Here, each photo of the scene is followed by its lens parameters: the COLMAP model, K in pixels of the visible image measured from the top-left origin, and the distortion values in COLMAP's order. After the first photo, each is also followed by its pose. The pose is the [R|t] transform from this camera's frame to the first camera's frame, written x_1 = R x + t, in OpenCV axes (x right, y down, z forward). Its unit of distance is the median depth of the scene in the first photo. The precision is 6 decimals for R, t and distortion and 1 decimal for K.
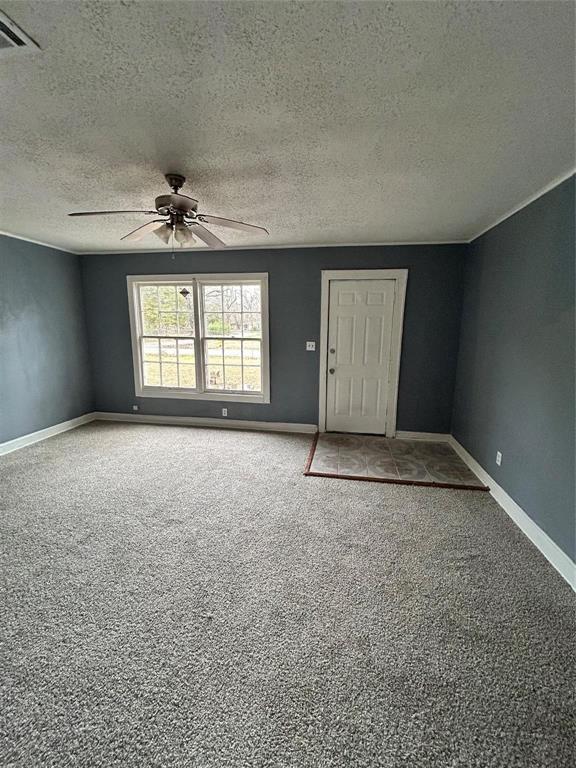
lens RADIAL K [[297.0, 0, 290.7], [0, 297.0, 382.5], [0, 0, 1]] dist [-0.048834, -0.000110]
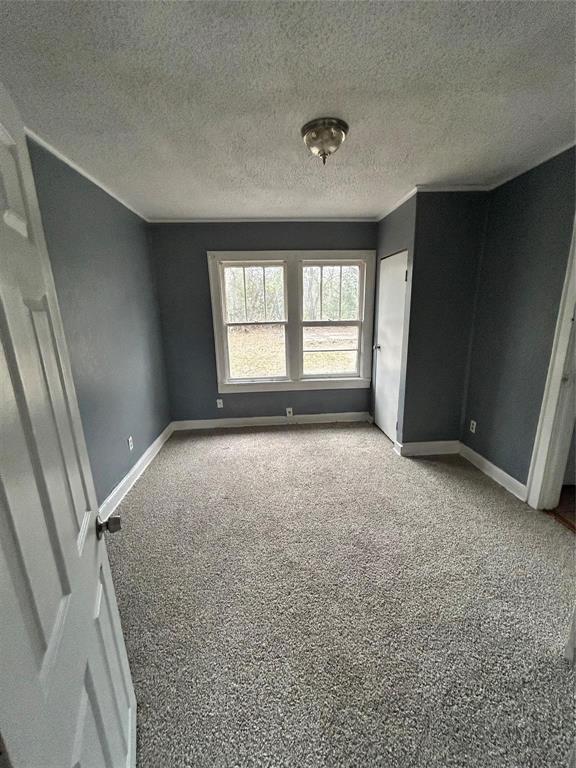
lens RADIAL K [[297.0, 0, 290.7], [0, 297.0, 382.5], [0, 0, 1]] dist [-0.048834, -0.000110]
pose [[0.979255, -0.067065, 0.191209, -0.510449], [0.057384, 0.996795, 0.055730, -0.028470], [-0.194334, -0.043601, 0.979966, 0.119370]]
